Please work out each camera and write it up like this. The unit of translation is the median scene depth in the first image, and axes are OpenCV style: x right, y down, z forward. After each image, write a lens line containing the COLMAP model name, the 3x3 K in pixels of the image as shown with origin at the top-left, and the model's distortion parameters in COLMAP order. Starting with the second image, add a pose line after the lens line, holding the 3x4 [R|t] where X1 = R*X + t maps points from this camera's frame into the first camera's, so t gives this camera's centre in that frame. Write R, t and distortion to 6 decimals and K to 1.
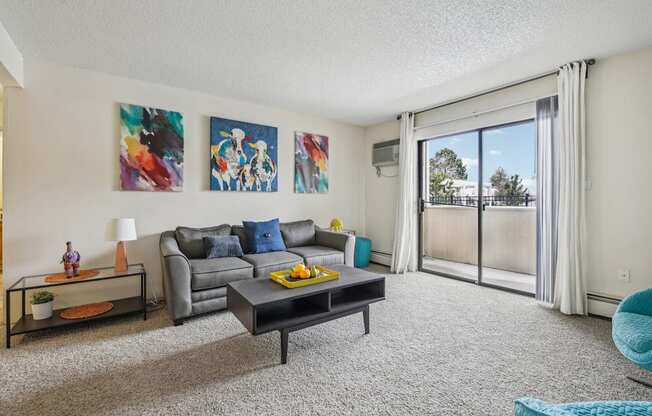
lens RADIAL K [[283.7, 0, 332.1], [0, 283.7, 207.1], [0, 0, 1]] dist [-0.017671, -0.003166]
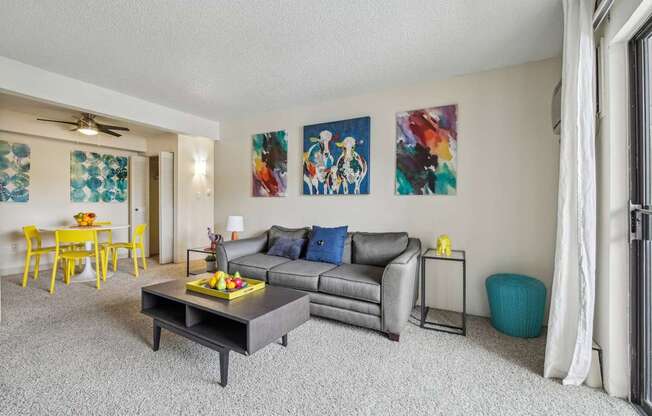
lens RADIAL K [[283.7, 0, 314.8], [0, 283.7, 210.7], [0, 0, 1]] dist [-0.017671, -0.003166]
pose [[0.383410, 0.028403, -0.923141, 0.561736], [-0.027129, 0.999442, 0.019483, -0.019717], [0.923180, 0.017574, 0.383967, 0.593864]]
